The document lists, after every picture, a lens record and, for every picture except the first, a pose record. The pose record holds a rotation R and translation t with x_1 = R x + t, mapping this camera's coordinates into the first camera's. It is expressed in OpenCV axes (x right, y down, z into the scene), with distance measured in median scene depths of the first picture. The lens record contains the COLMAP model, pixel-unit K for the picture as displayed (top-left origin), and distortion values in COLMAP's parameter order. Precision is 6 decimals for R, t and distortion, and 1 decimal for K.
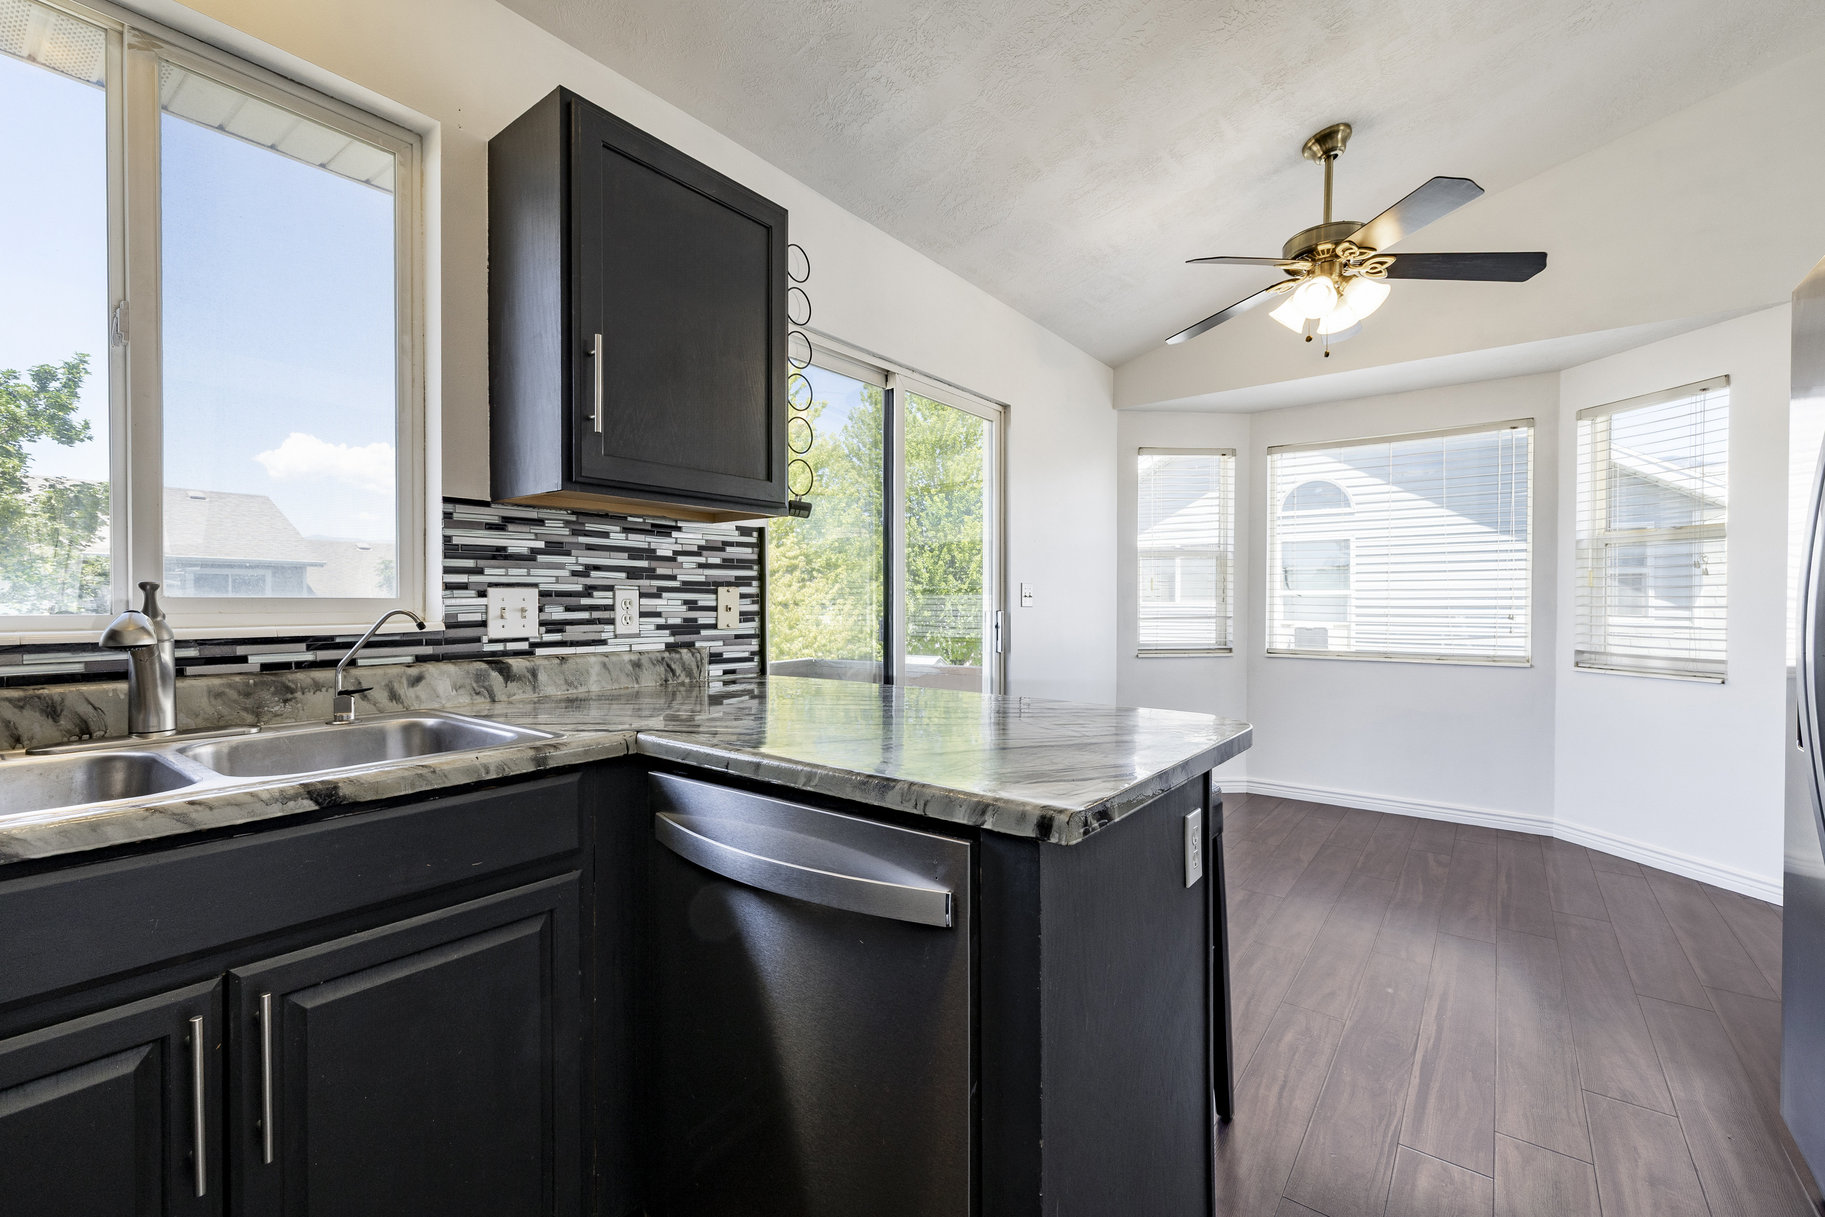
lens RADIAL K [[794.7, 0, 930.8], [0, 794.7, 606.4], [0, 0, 1]] dist [0.000323, 0.000055]
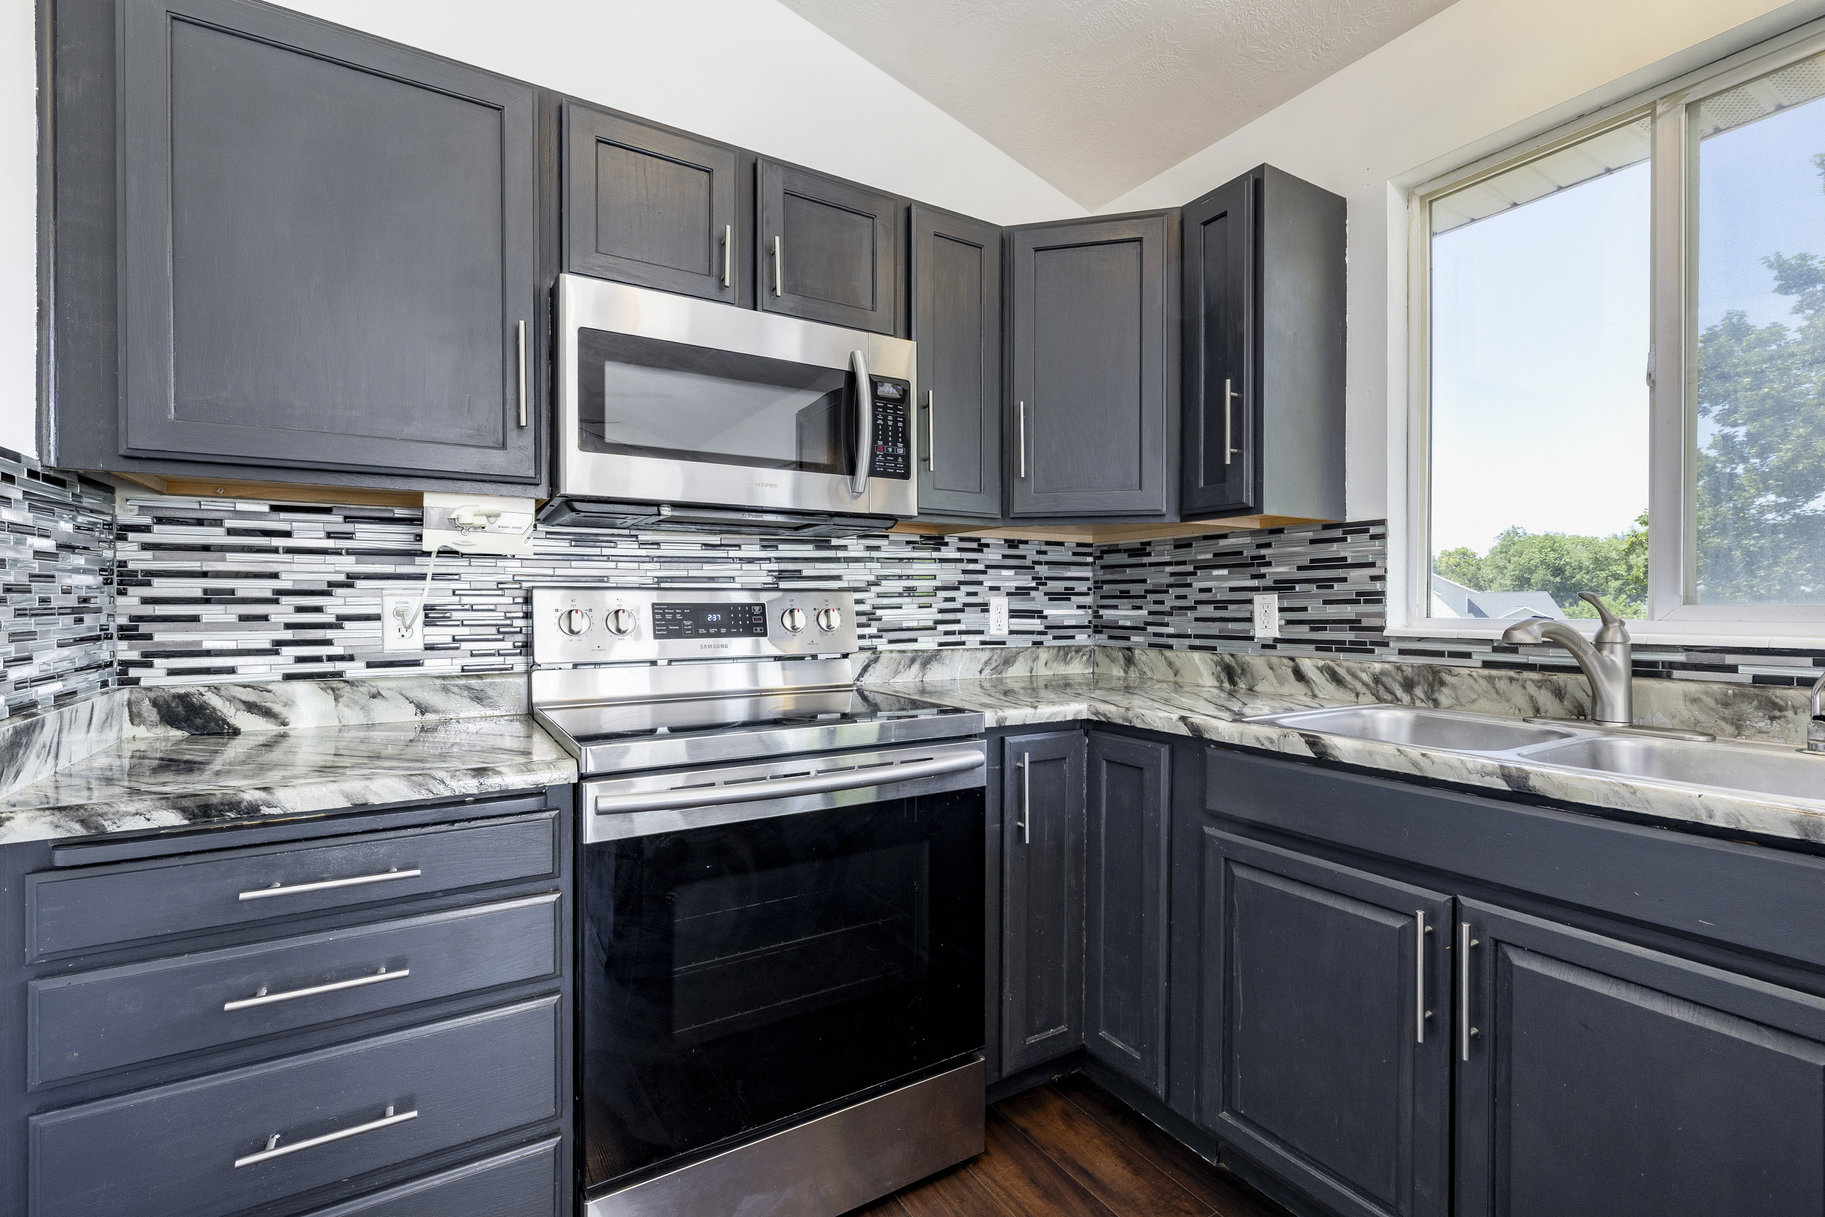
lens RADIAL K [[783.6, 0, 897.1], [0, 783.6, 605.5], [0, 0, 1]] dist [-0.002462, -0.000345]
pose [[-0.388140, 0.000177, -0.921600, 0.305414], [-0.008380, 0.999958, 0.003721, -0.004514], [0.921562, 0.009168, -0.388122, 0.309836]]
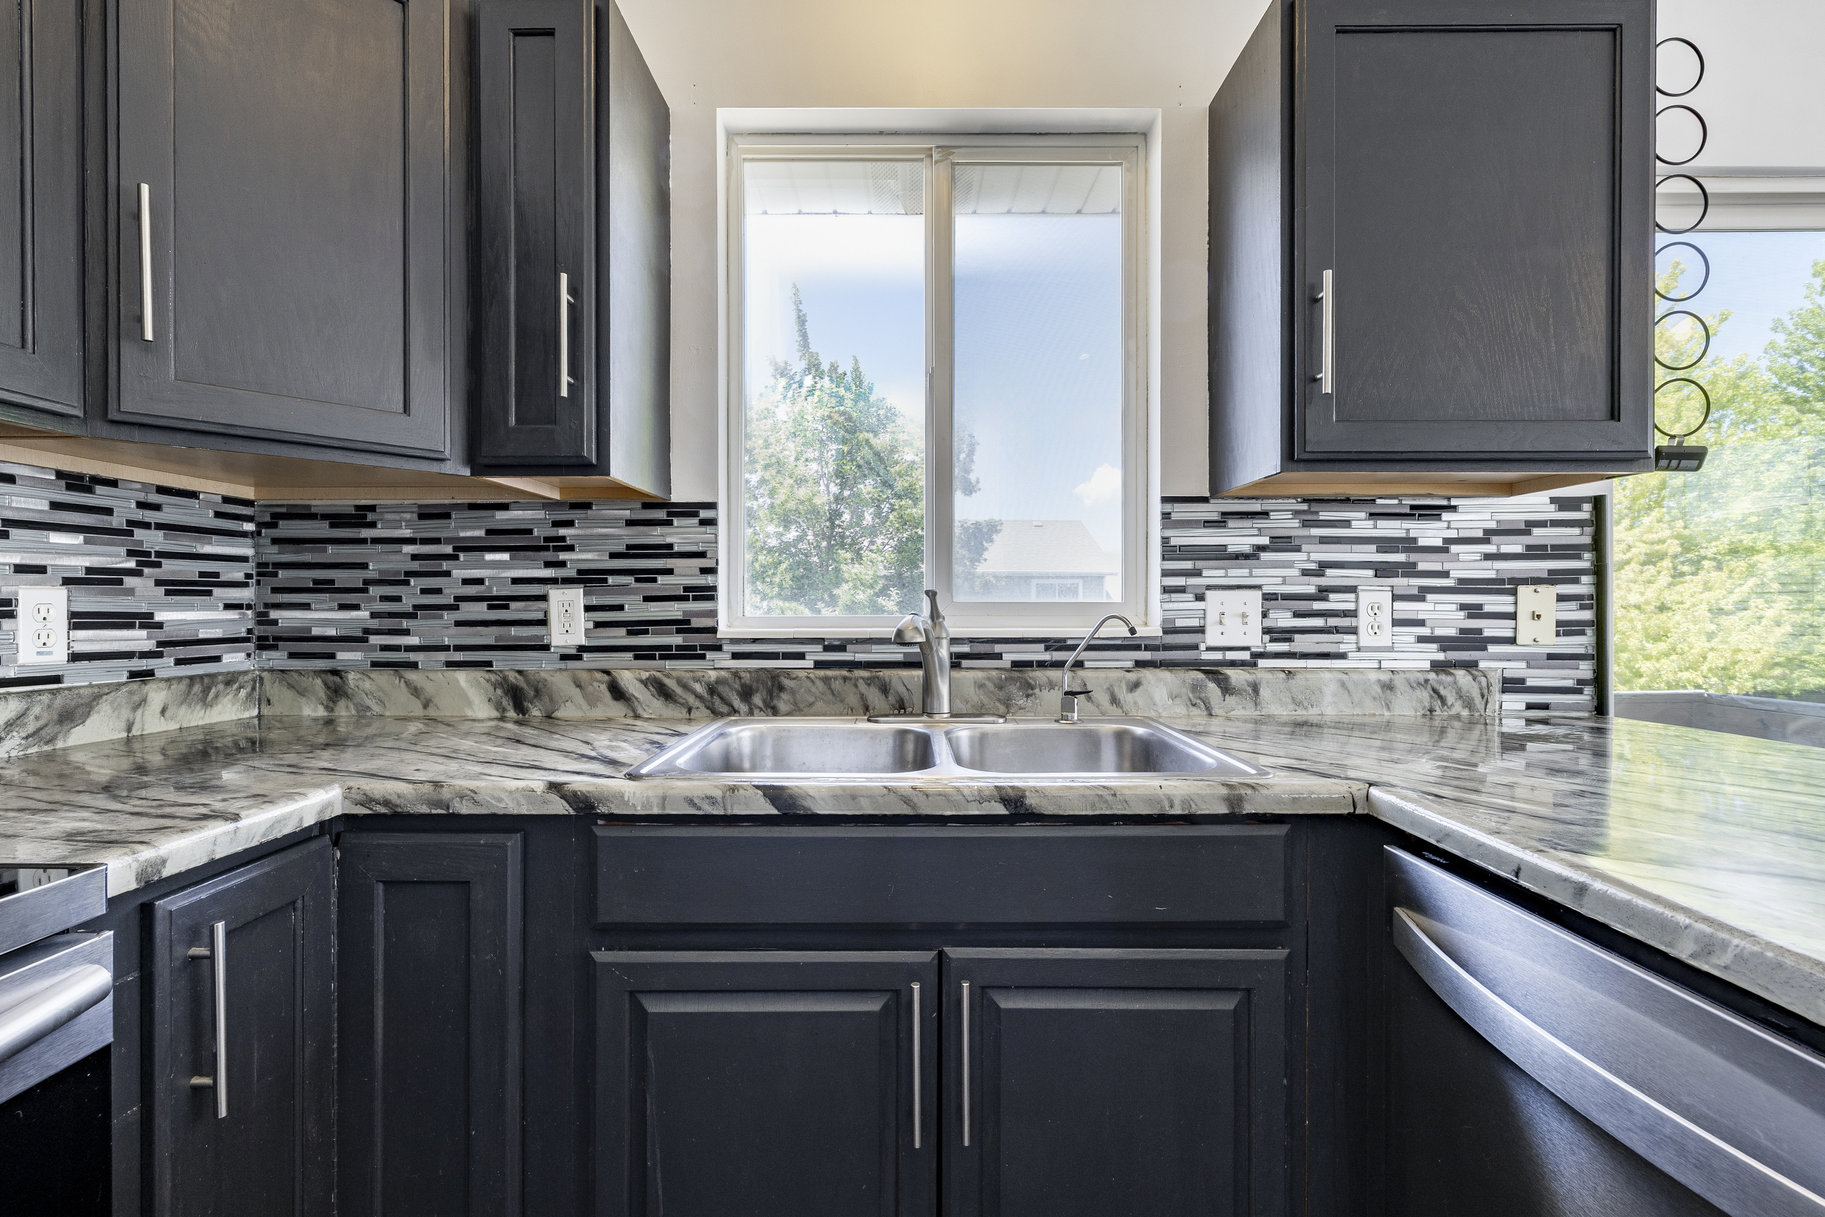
lens RADIAL K [[793.7, 0, 881.6], [0, 793.7, 607.2], [0, 0, 1]] dist [-0.001082, 0.000357]
pose [[0.582812, 0.003293, -0.812600, -0.026403], [-0.005429, 0.999985, 0.000158, -0.002325], [0.812589, 0.004320, 0.582822, 0.143437]]
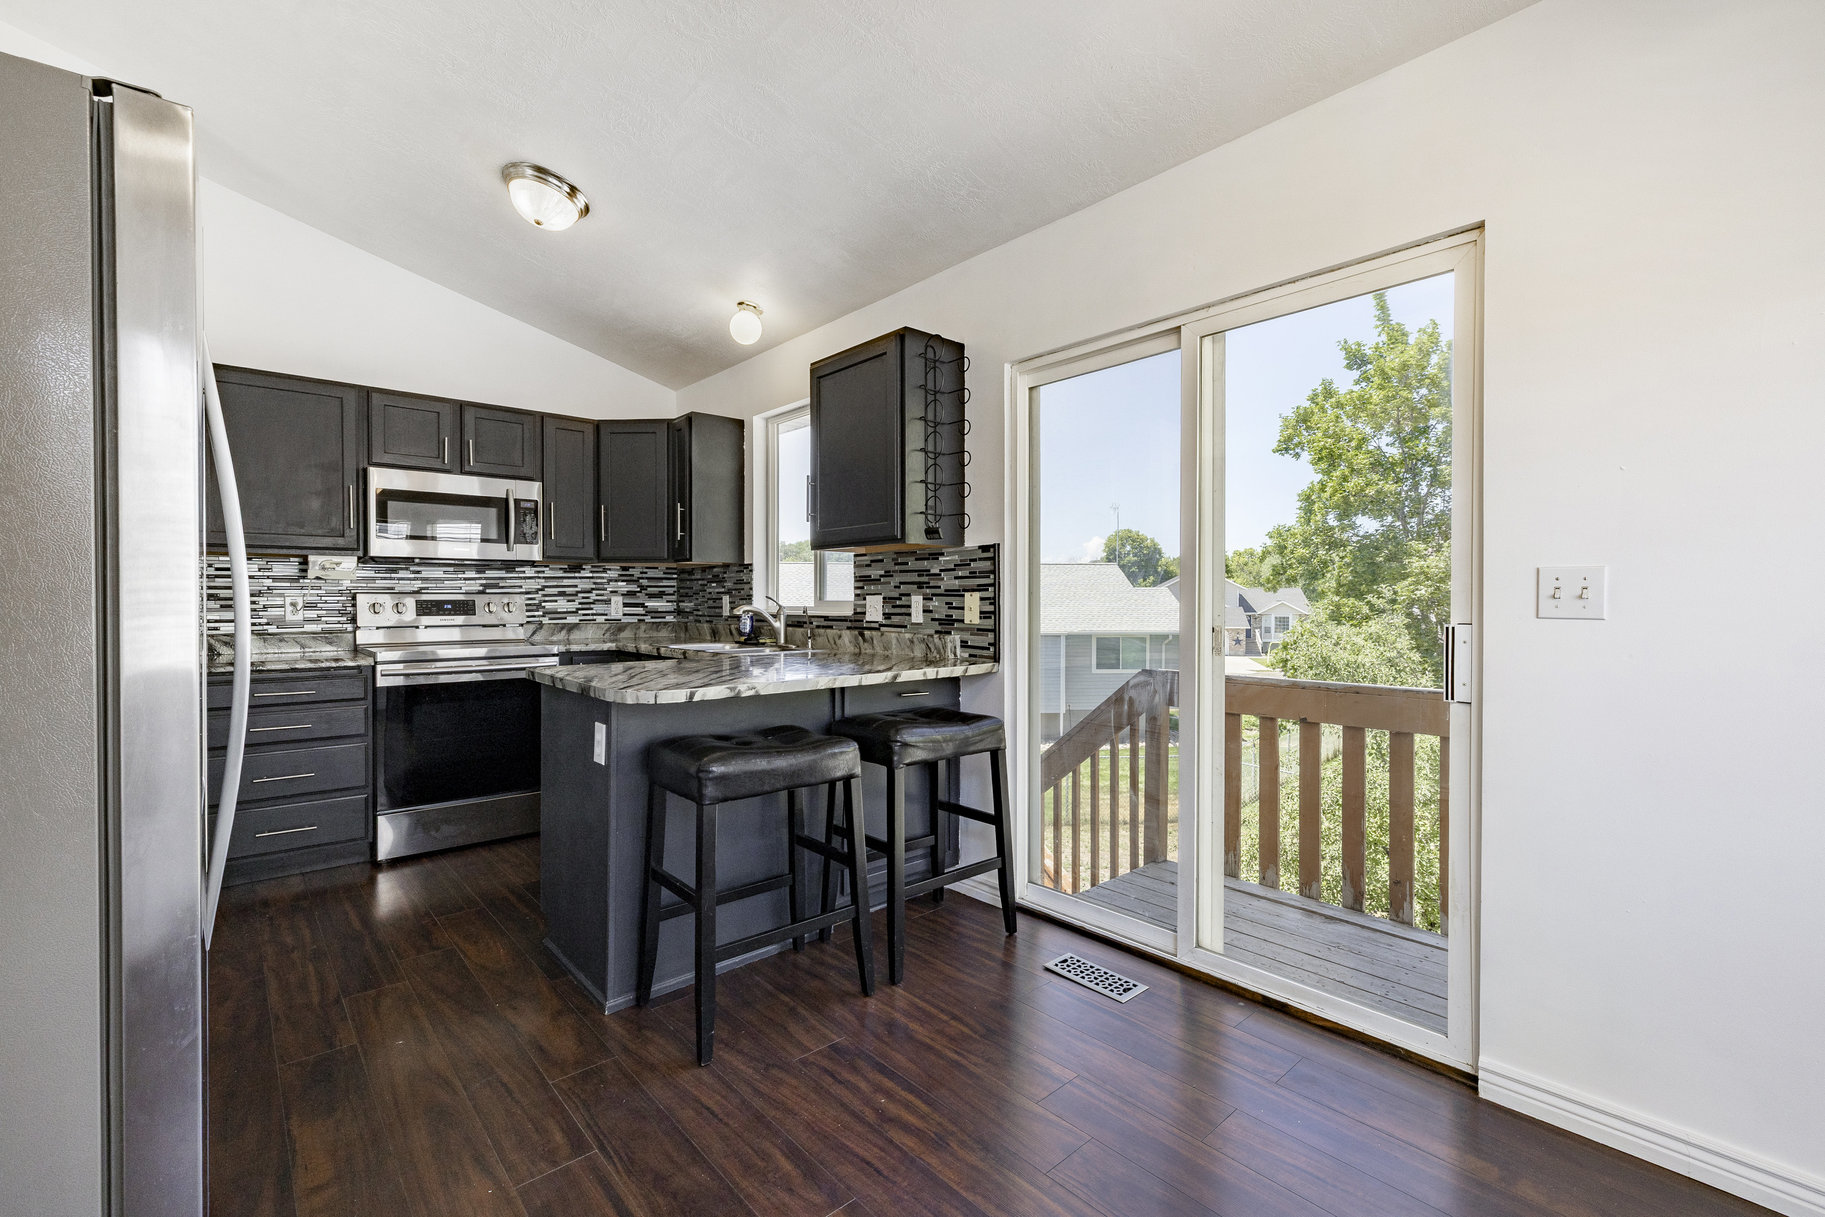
lens RADIAL K [[807.0, 0, 872.5], [0, 807.0, 606.3], [0, 0, 1]] dist [-0.000446, -0.000080]
pose [[-0.261536, 0.007269, -0.965166, 1.301264], [-0.008274, 0.999918, 0.009773, -0.015012], [0.965158, 0.010542, -0.261454, 1.406537]]
